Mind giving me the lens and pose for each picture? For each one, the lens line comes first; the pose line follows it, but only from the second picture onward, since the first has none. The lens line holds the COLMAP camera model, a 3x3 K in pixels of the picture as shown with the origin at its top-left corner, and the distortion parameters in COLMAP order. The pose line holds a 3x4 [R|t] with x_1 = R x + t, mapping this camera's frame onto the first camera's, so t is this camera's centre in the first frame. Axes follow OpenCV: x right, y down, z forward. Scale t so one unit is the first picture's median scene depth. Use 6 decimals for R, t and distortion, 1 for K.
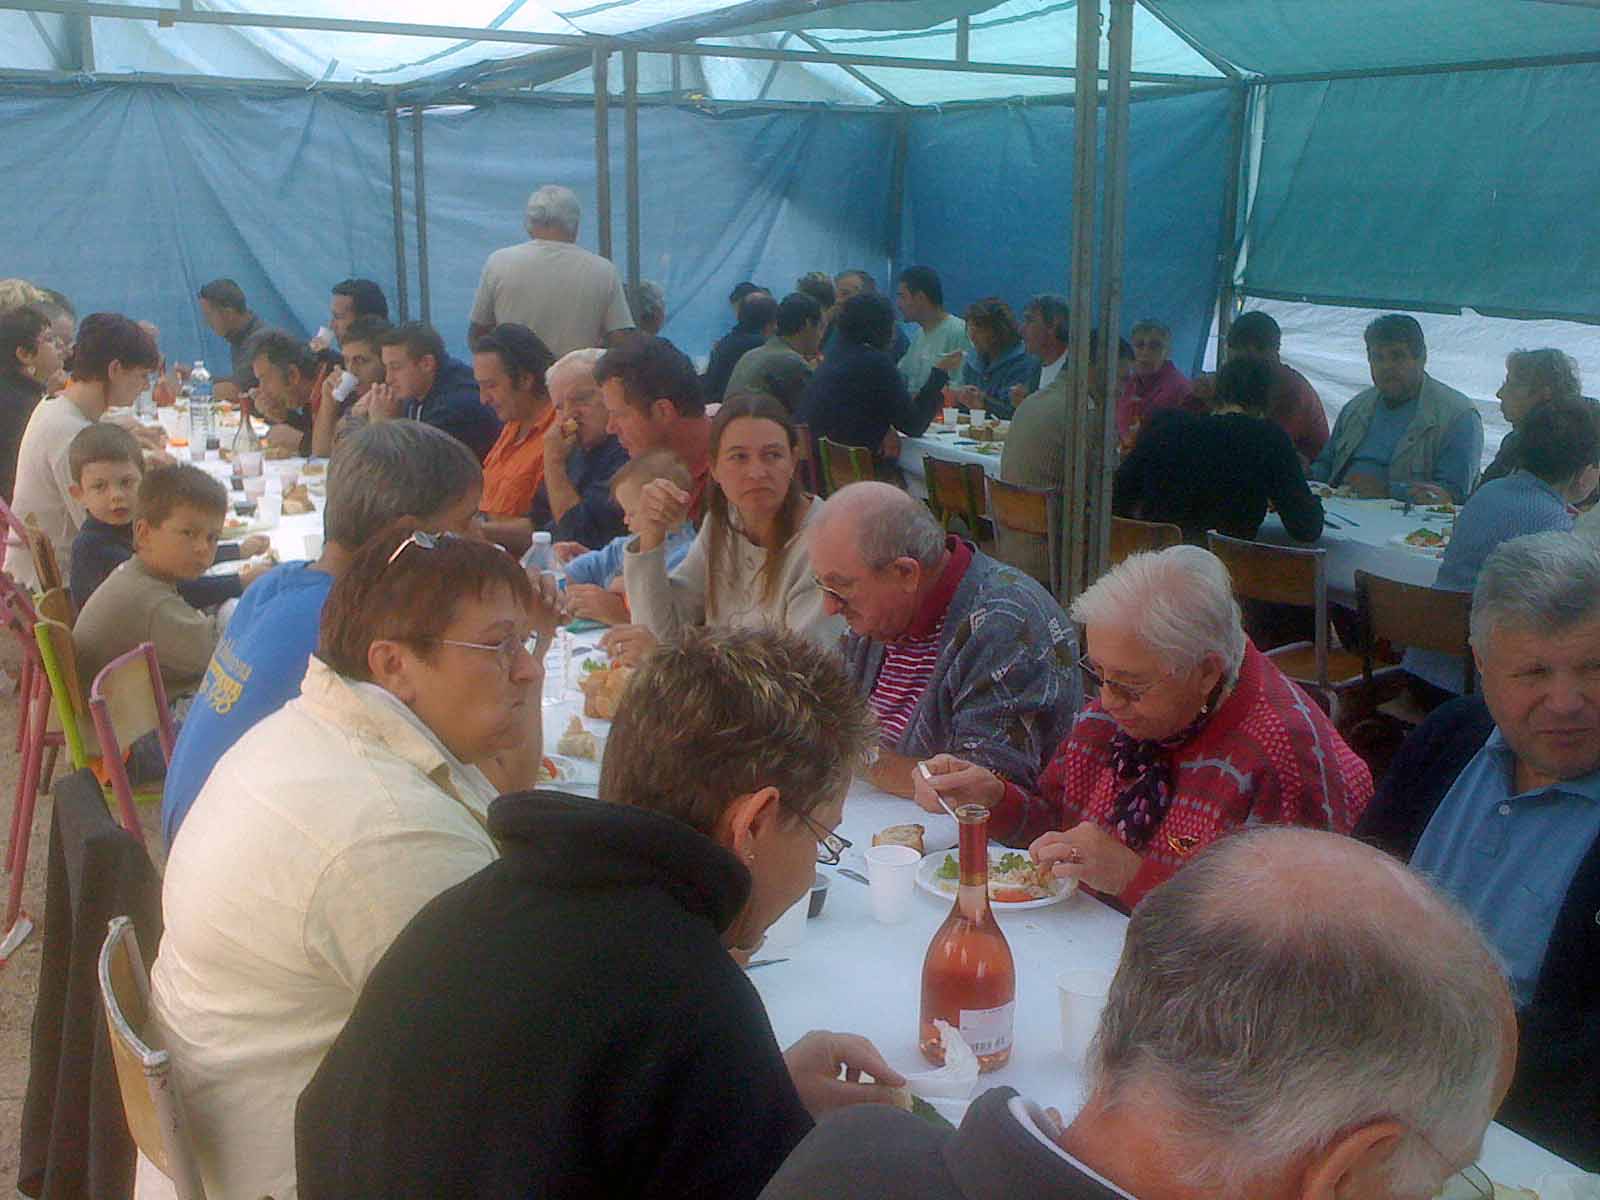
lens RADIAL K [[1803.5, 0, 800.0], [0, 1803.5, 600.0], [0, 0, 1]] dist [0.084344, -0.311642]
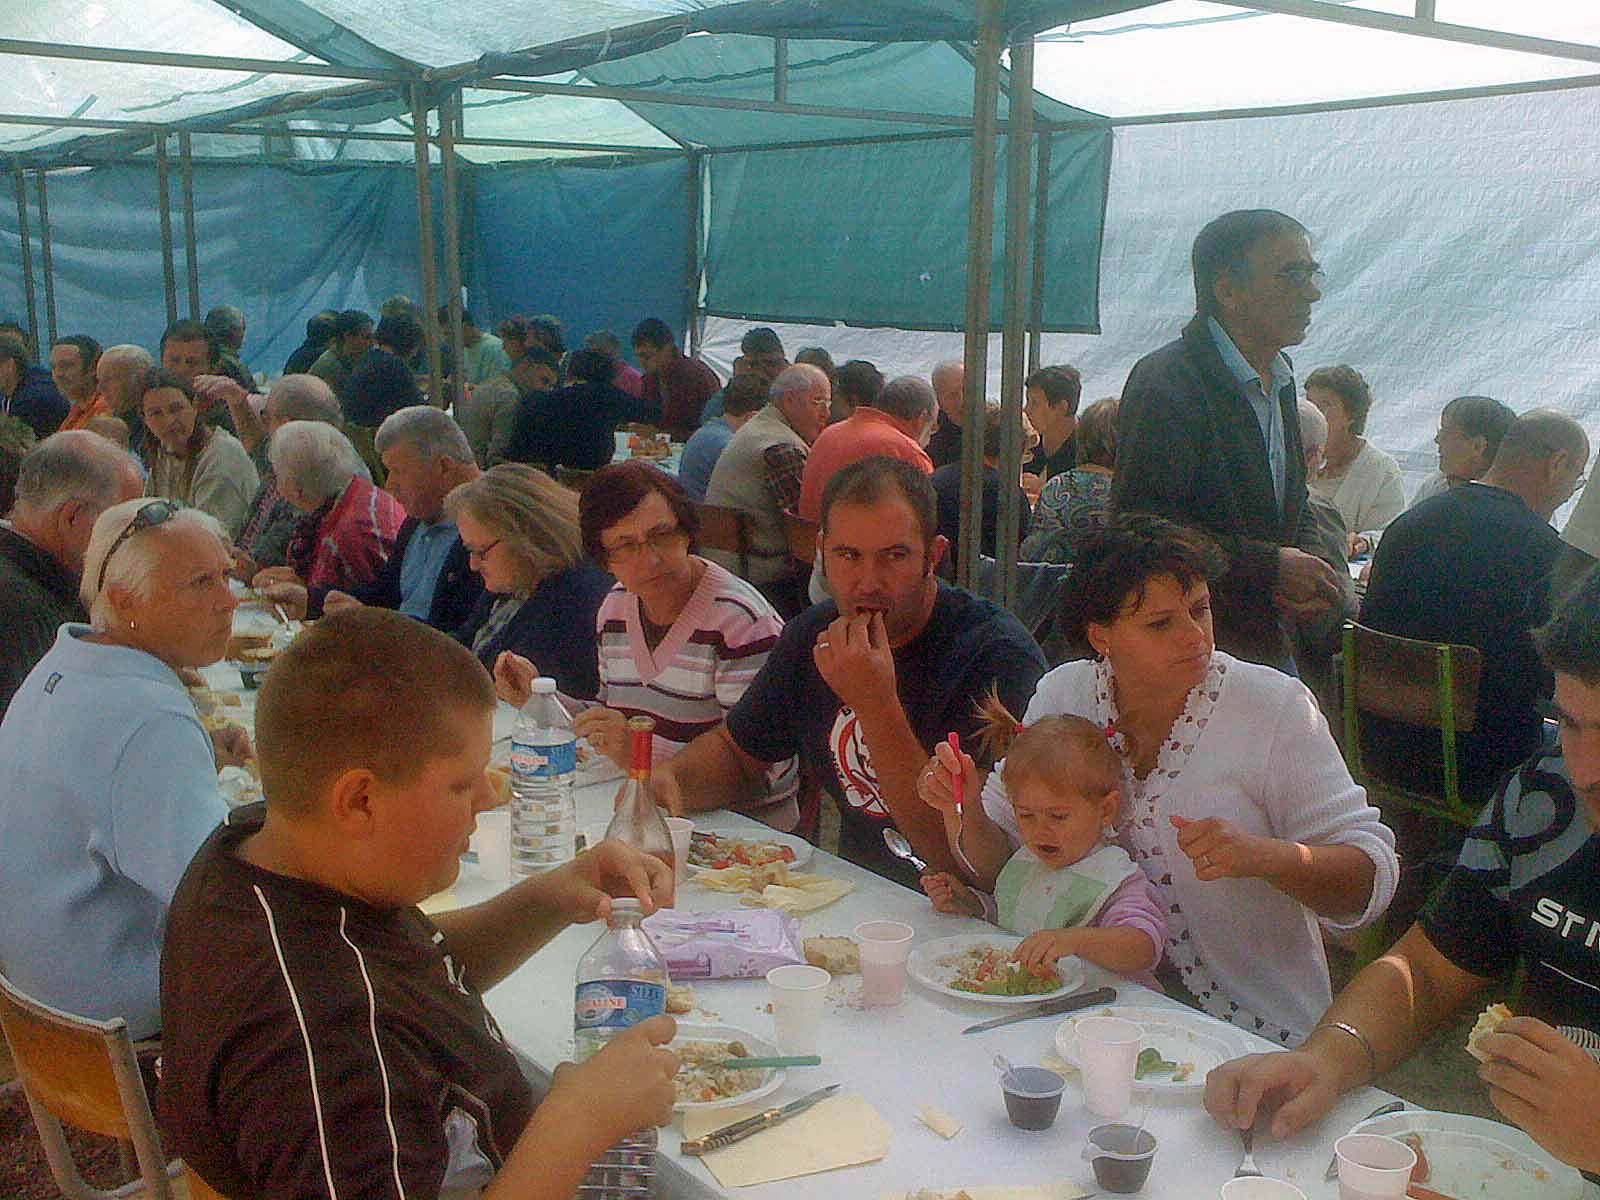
lens RADIAL K [[1803.5, 0, 800.0], [0, 1803.5, 600.0], [0, 0, 1]] dist [0.084344, -0.311642]
pose [[0.988853, -0.036384, 0.144378, 0.117364], [0.039105, 0.999106, -0.016052, 0.058721], [-0.143665, 0.021519, 0.989392, -0.284287]]
